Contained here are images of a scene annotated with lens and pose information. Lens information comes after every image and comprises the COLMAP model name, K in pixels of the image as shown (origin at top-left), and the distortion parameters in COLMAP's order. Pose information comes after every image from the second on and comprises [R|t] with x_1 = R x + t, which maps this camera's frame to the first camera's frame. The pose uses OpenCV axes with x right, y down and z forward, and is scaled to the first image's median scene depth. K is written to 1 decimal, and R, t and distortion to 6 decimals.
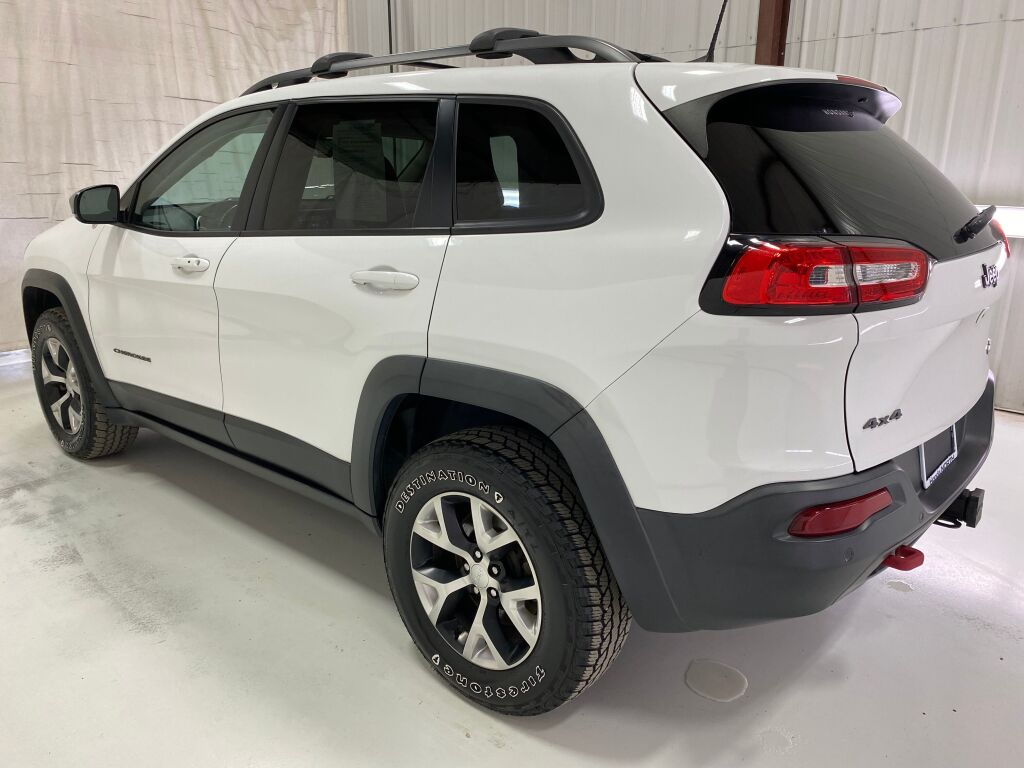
lens RADIAL K [[778.2, 0, 509.3], [0, 778.2, 380.0], [0, 0, 1]] dist [0.059710, -0.077273]
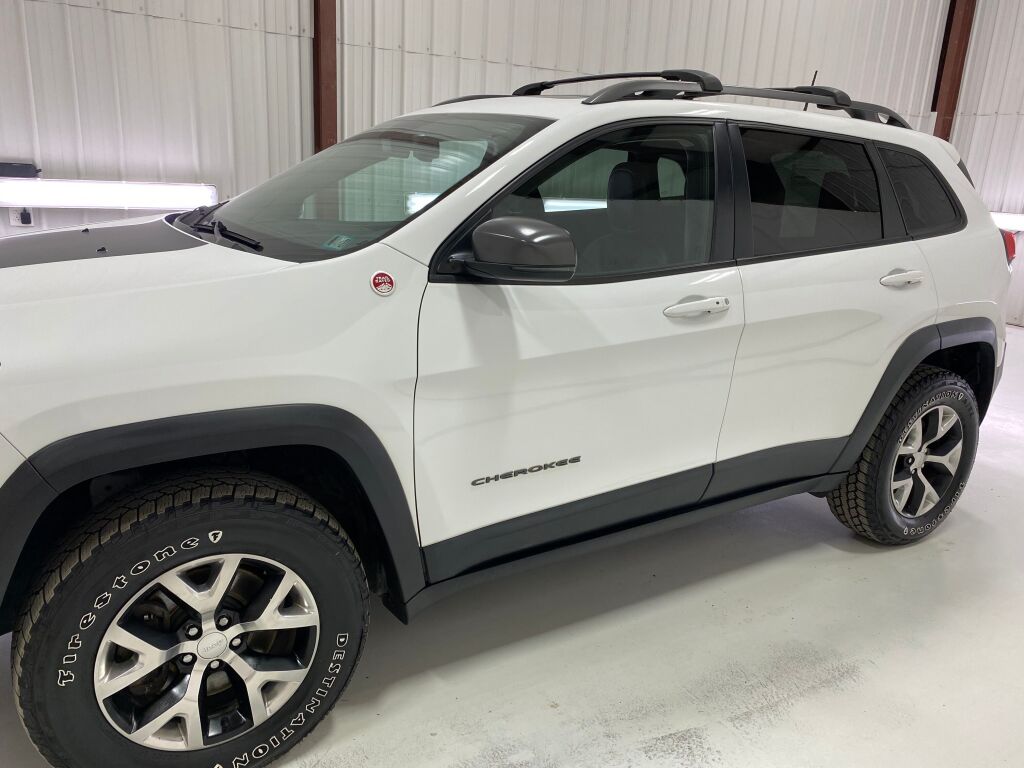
lens RADIAL K [[778.6, 0, 508.9], [0, 778.6, 386.4], [0, 0, 1]] dist [0.024568, -0.014996]
pose [[0.291455, -0.254981, 0.921975, -1.294468], [0.207675, 0.957699, 0.199210, -0.283518], [-0.933769, 0.133411, 0.332079, 0.953958]]
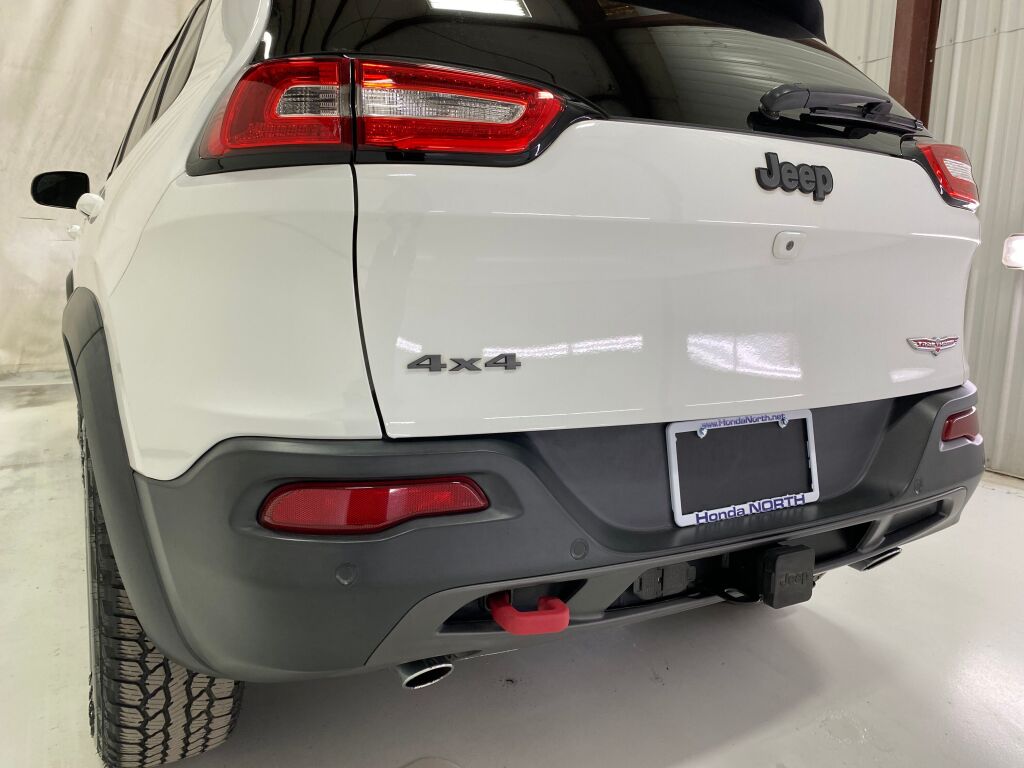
lens RADIAL K [[797.1, 0, 512.0], [0, 797.1, 384.0], [0, 0, 1]] dist [0.009129, -0.004869]
pose [[0.945331, 0.071394, -0.318201, 0.444124], [-0.107861, 0.989276, -0.098479, 0.077440], [0.307758, 0.127417, 0.942894, 0.271365]]
